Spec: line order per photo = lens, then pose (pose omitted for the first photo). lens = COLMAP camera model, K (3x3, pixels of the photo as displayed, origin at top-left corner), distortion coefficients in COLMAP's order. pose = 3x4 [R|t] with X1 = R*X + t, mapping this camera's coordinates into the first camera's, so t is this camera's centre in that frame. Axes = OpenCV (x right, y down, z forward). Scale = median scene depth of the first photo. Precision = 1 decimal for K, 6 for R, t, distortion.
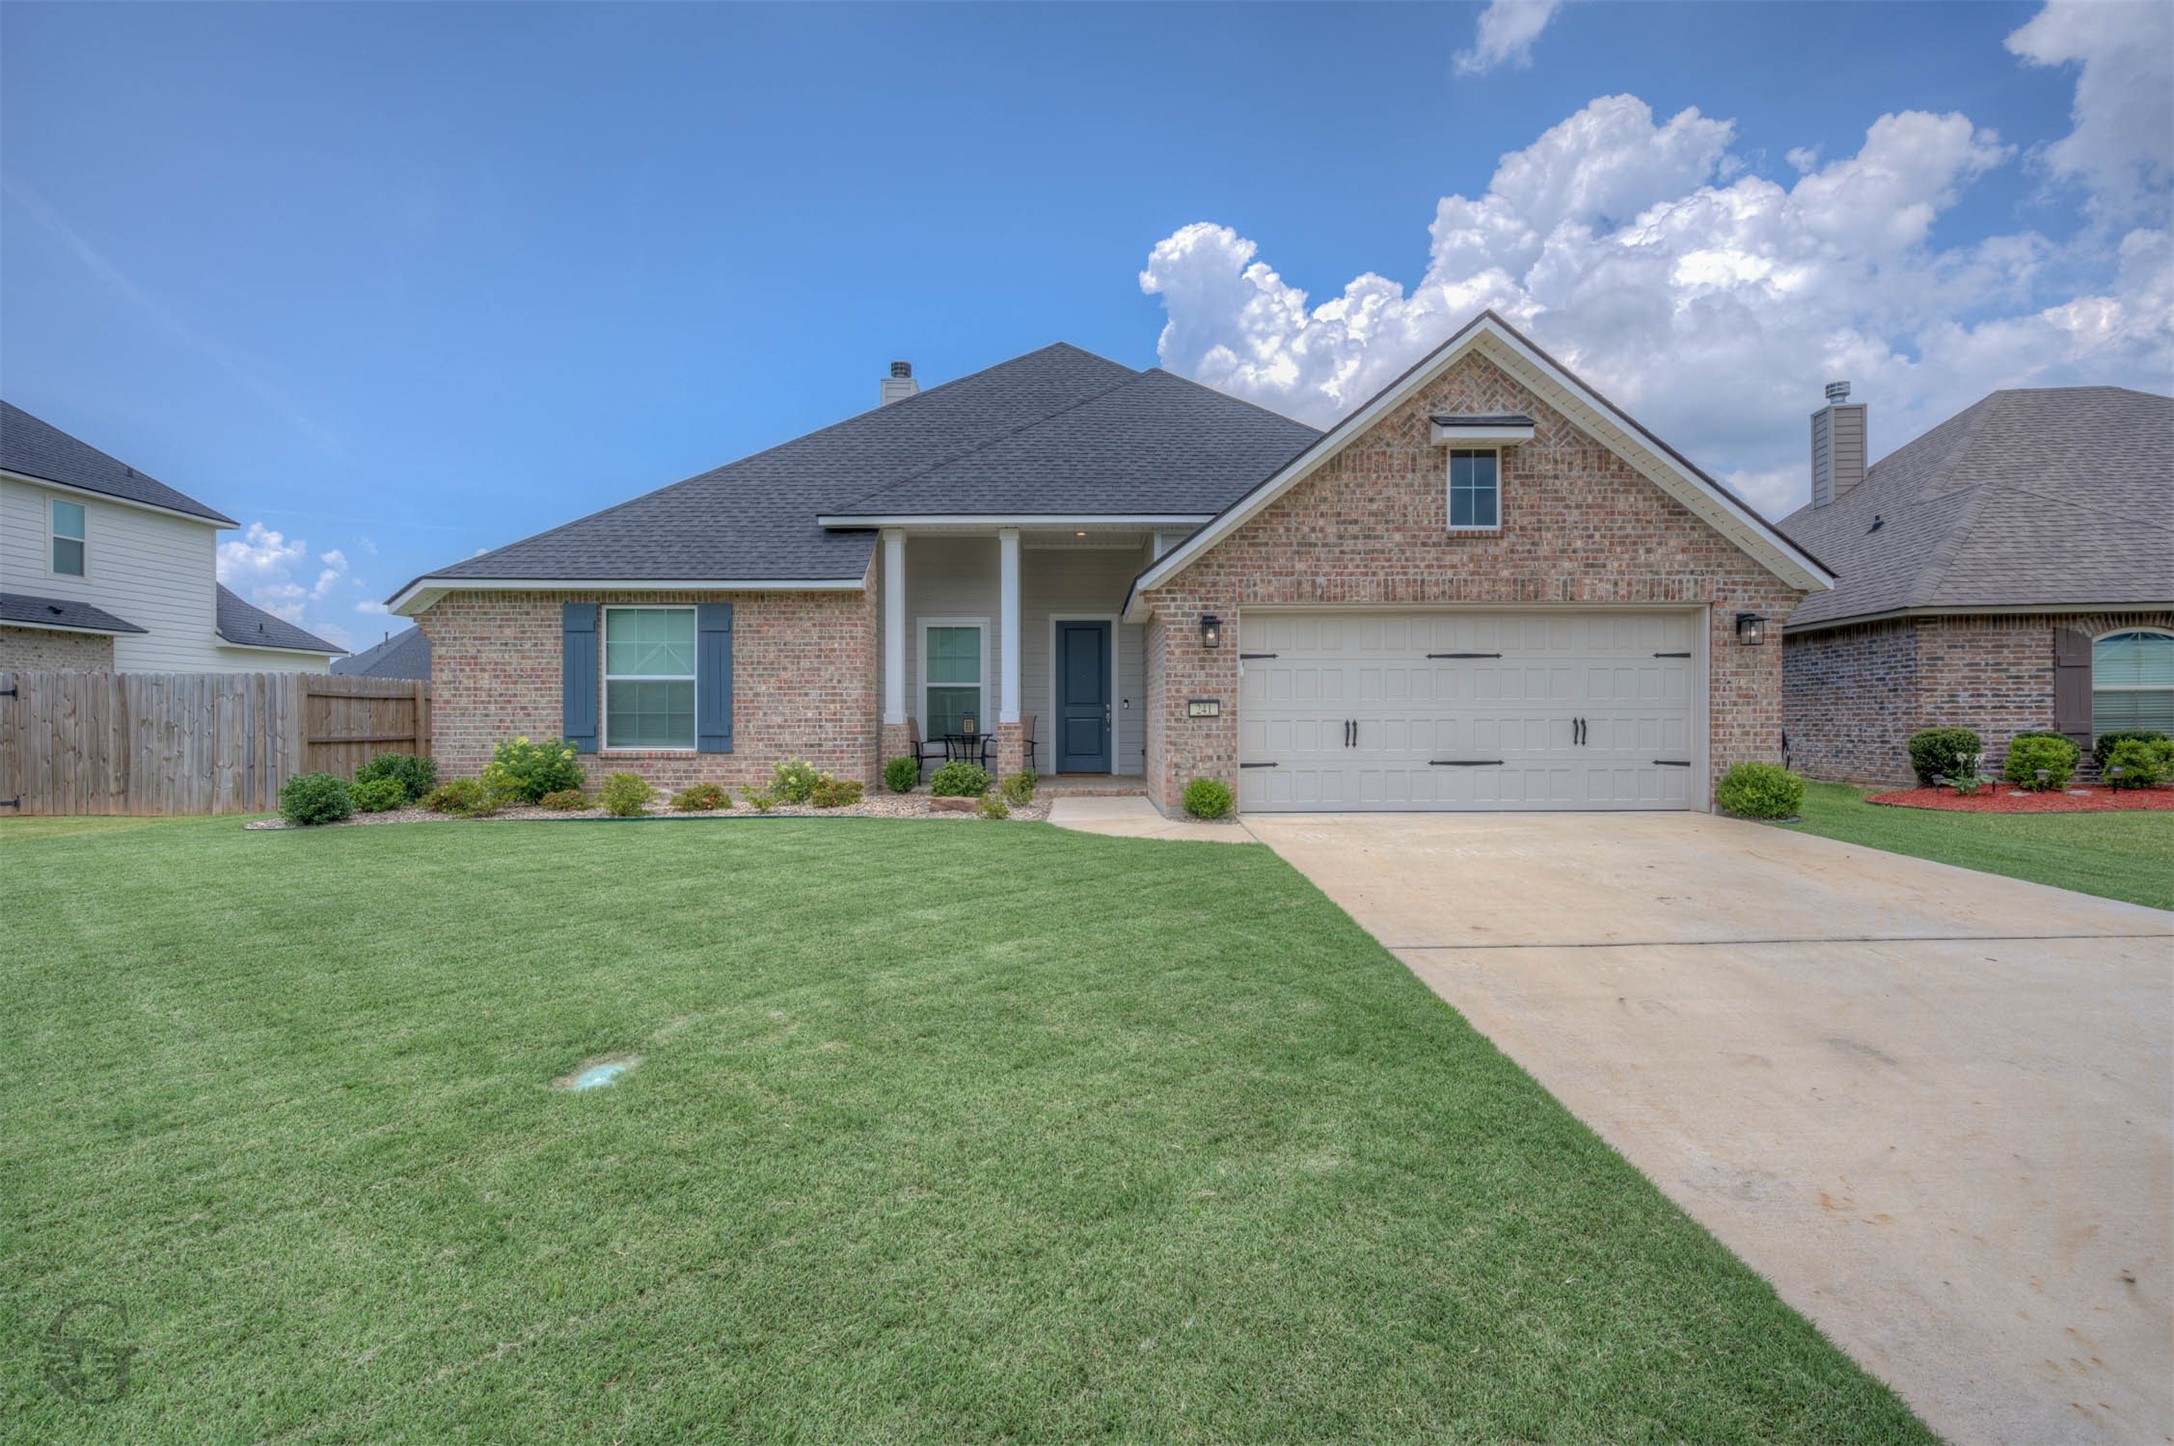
lens RADIAL K [[1022.3, 0, 1095.5], [0, 1022.3, 727.8], [0, 0, 1]] dist [-0.000465, -0.004233]
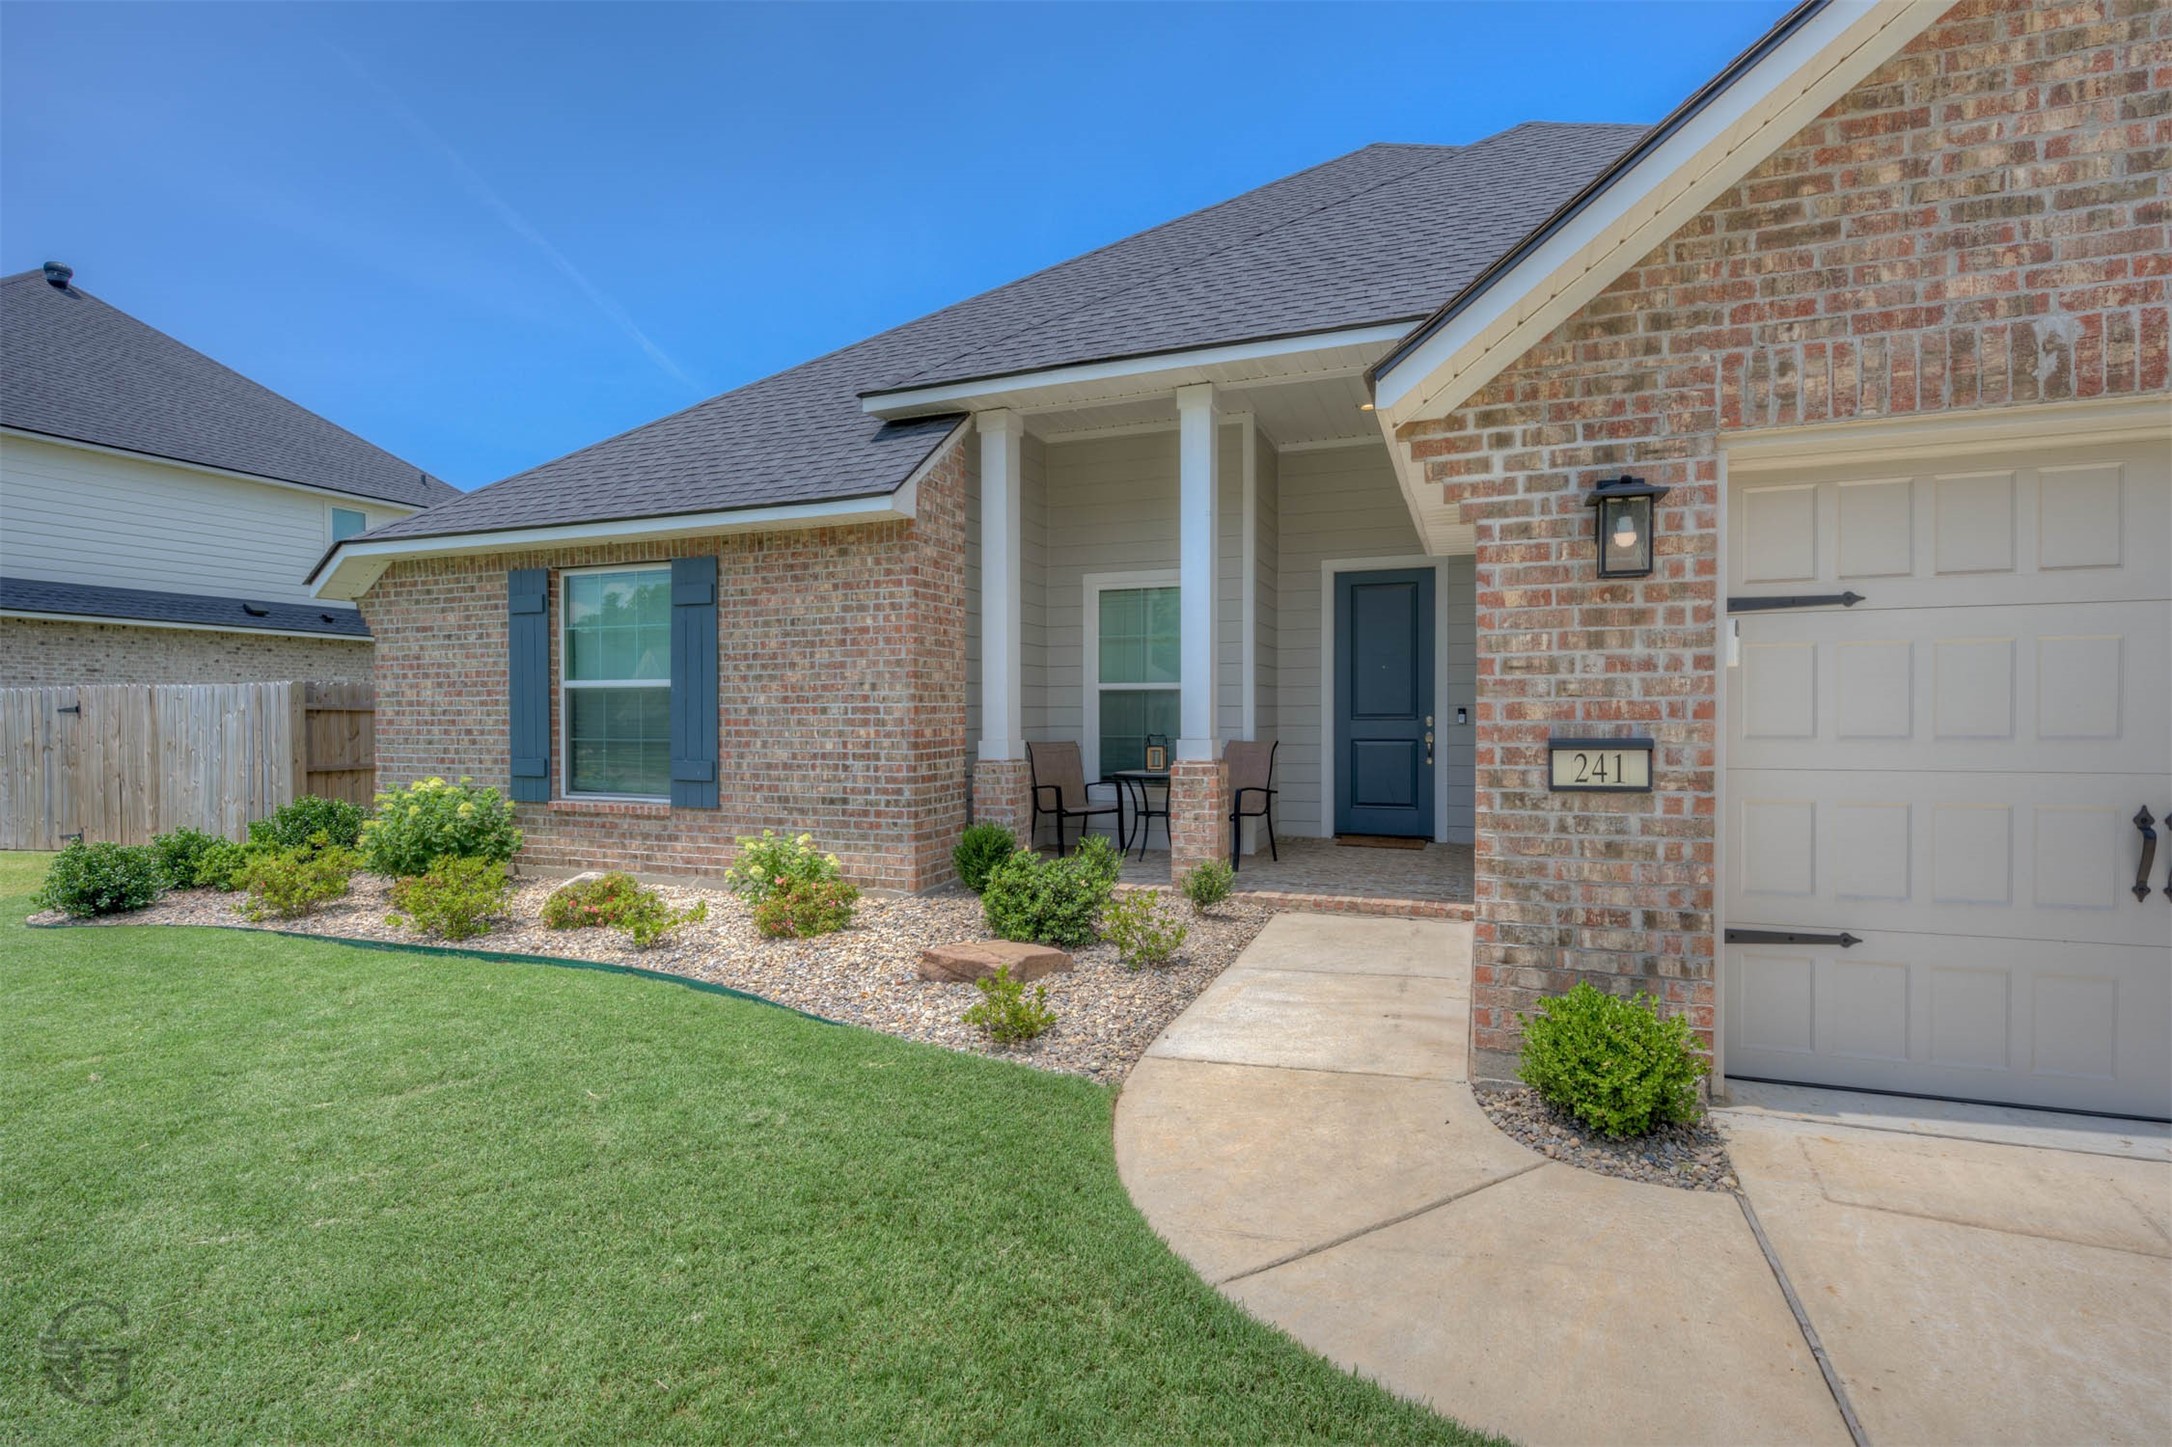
lens RADIAL K [[1021.4, 0, 1094.4], [0, 1021.4, 728.3], [0, 0, 1]] dist [-0.000465, -0.004233]
pose [[0.929868, 0.004246, -0.367870, 0.074631], [-0.000684, 0.999952, 0.009813, -0.033462], [0.367894, -0.008873, 0.929826, 0.626211]]
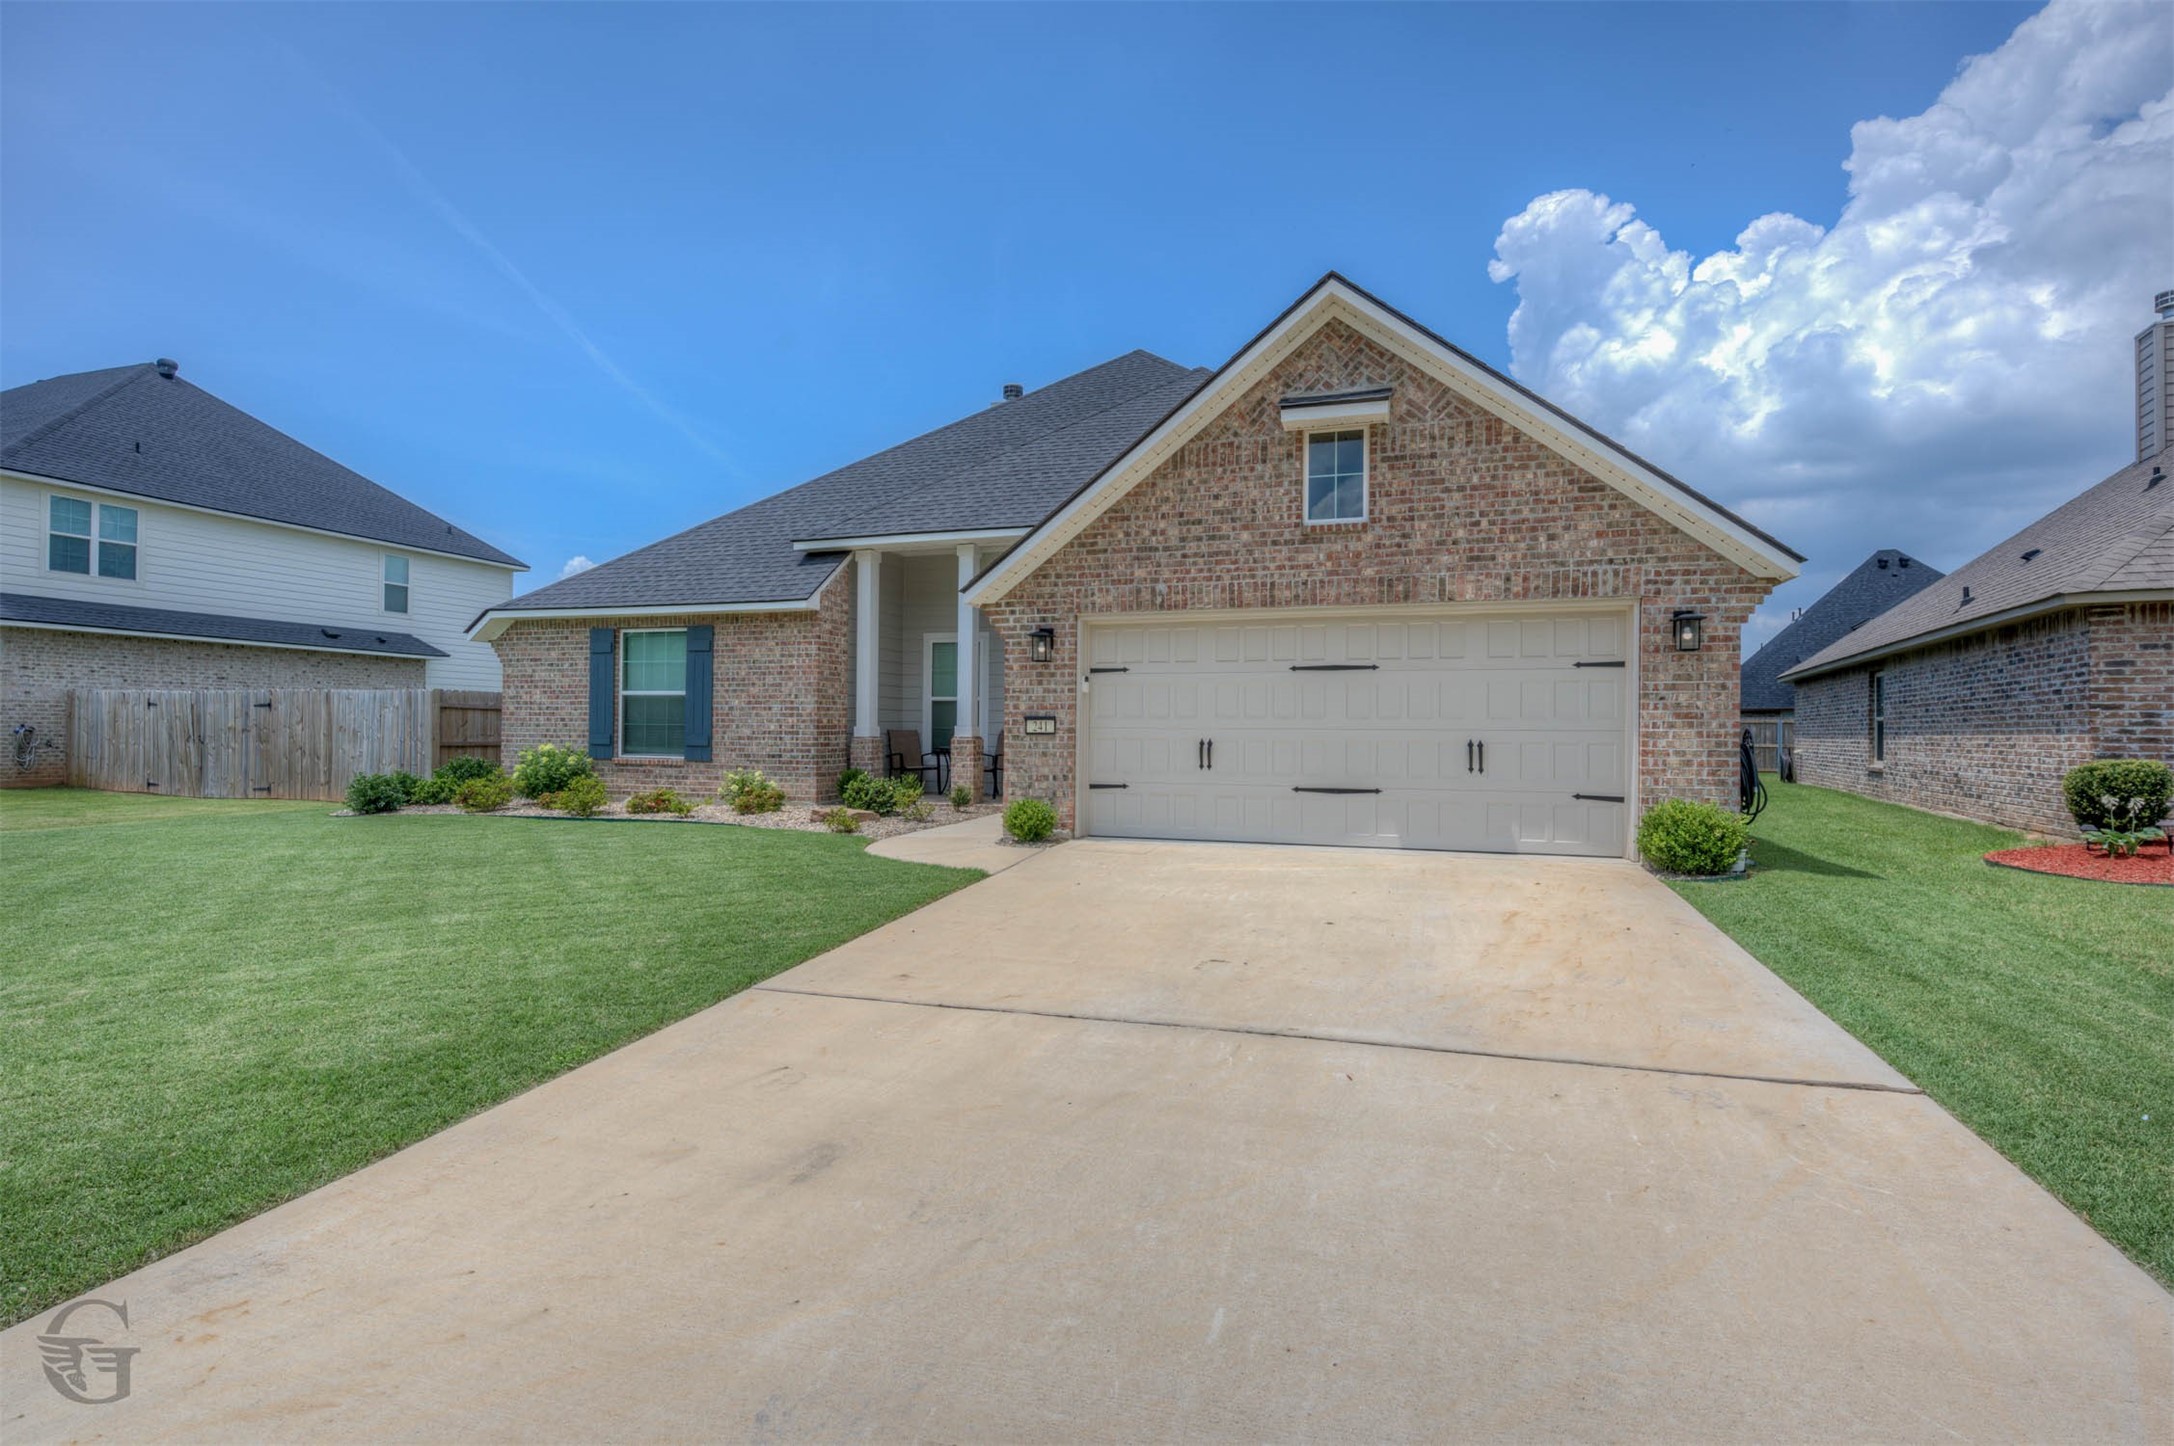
lens RADIAL K [[1022.3, 0, 1095.5], [0, 1022.3, 727.8], [0, 0, 1]] dist [-0.000465, -0.004233]
pose [[0.947934, 0.009292, -0.318332, 0.451700], [-0.012423, 0.999892, -0.007809, -0.009741], [0.318225, 0.011357, 0.947947, 0.108333]]
